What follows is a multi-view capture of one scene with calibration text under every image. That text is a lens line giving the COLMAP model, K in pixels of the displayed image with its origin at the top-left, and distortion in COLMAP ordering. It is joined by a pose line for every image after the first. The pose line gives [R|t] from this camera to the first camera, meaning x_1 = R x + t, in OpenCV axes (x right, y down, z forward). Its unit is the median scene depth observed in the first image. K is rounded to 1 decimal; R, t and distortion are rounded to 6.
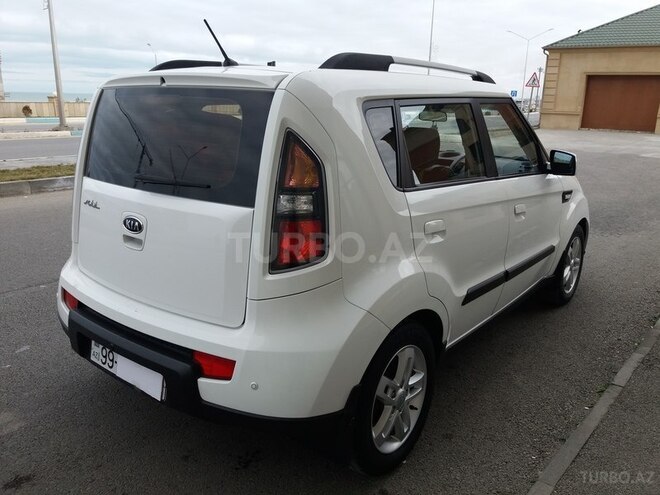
lens RADIAL K [[545.3, 0, 330.4], [0, 545.3, 243.2], [0, 0, 1]] dist [0.024482, -0.038372]
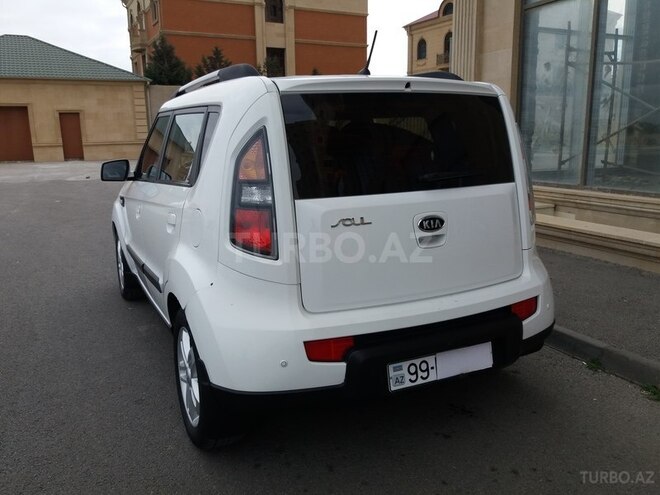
lens RADIAL K [[545.3, 0, 313.5], [0, 545.3, 246.9], [0, 0, 1]] dist [0.024482, -0.038372]
pose [[0.443589, -0.209395, 0.871426, -1.367099], [0.261189, 0.960321, 0.097800, -0.150623], [-0.857327, 0.184224, 0.480679, 0.708884]]
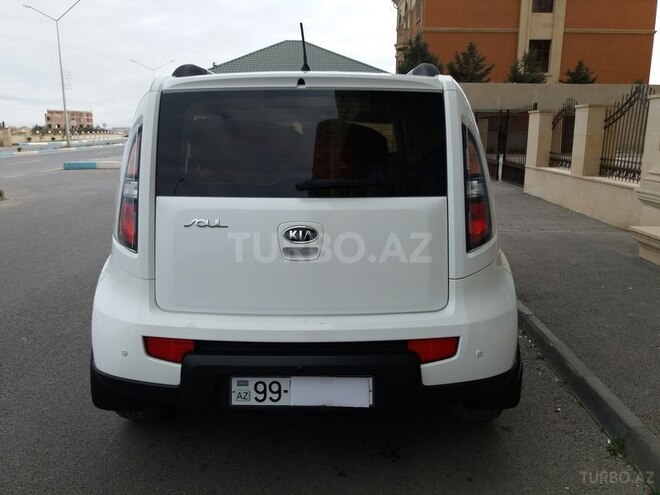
lens RADIAL K [[545.3, 0, 326.6], [0, 545.3, 246.6], [0, 0, 1]] dist [0.024482, -0.038372]
pose [[0.791481, -0.141696, 0.594542, -0.884070], [0.171715, 0.985127, 0.006189, -0.011171], [-0.586576, 0.097193, 0.804041, 0.230051]]
